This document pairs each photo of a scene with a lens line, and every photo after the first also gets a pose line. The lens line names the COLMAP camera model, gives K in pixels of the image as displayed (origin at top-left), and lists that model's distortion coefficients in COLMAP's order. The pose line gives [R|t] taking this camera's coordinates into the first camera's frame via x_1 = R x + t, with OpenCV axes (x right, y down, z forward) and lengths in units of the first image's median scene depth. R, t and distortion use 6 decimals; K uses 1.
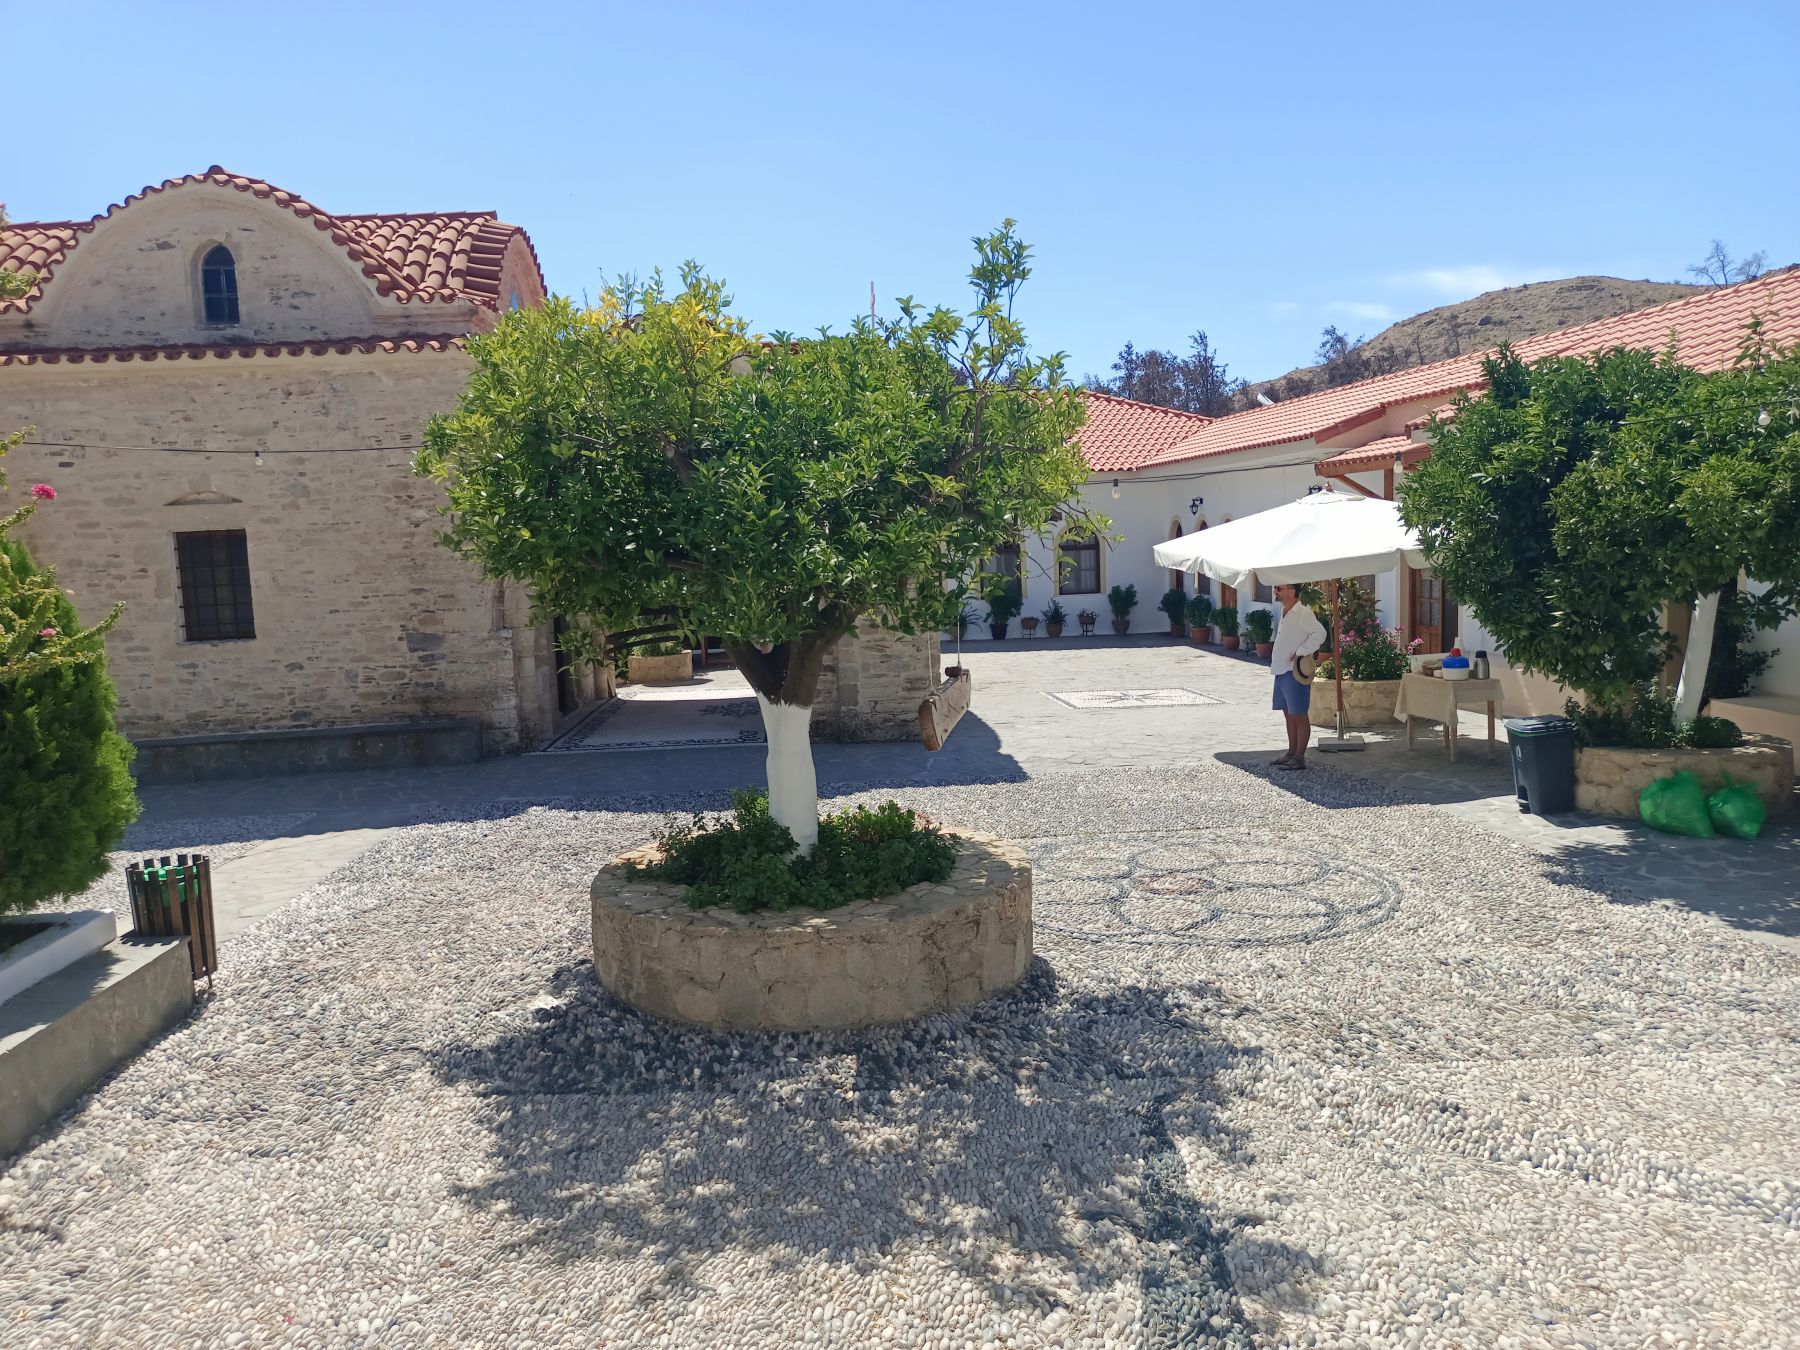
lens RADIAL K [[1312.1, 0, 901.3], [0, 1312.1, 675.7], [0, 0, 1]] dist [-0.001614, -0.000080]
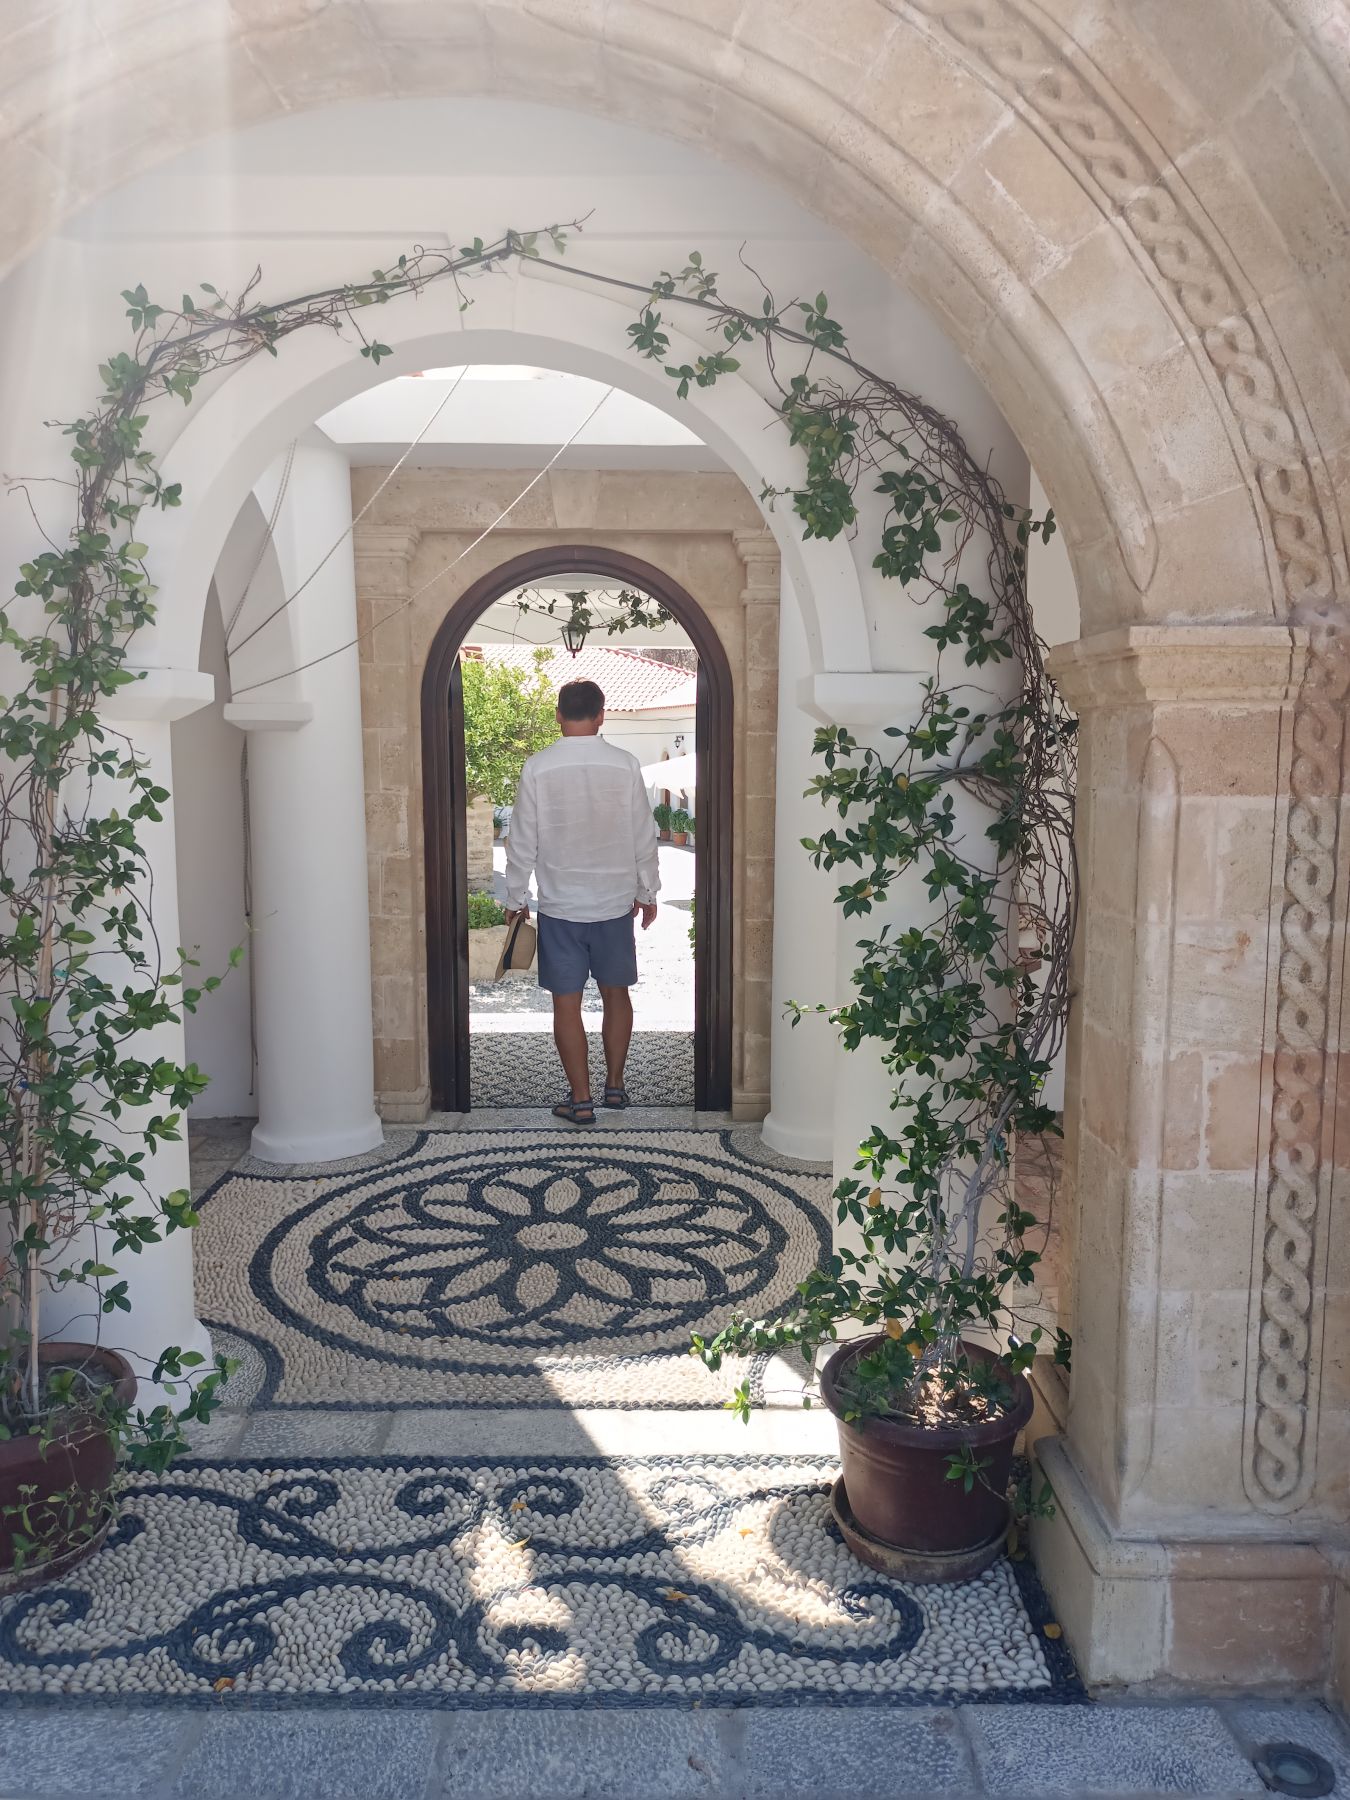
lens RADIAL K [[1312.1, 0, 675.0], [0, 1312.1, 899.2], [0, 0, 1]] dist [-0.001614, -0.000080]
pose [[0.980475, 0.017683, 0.195848, -0.147324], [-0.018689, 0.999820, 0.003288, 0.124262], [-0.195755, -0.006884, 0.980629, -1.372770]]
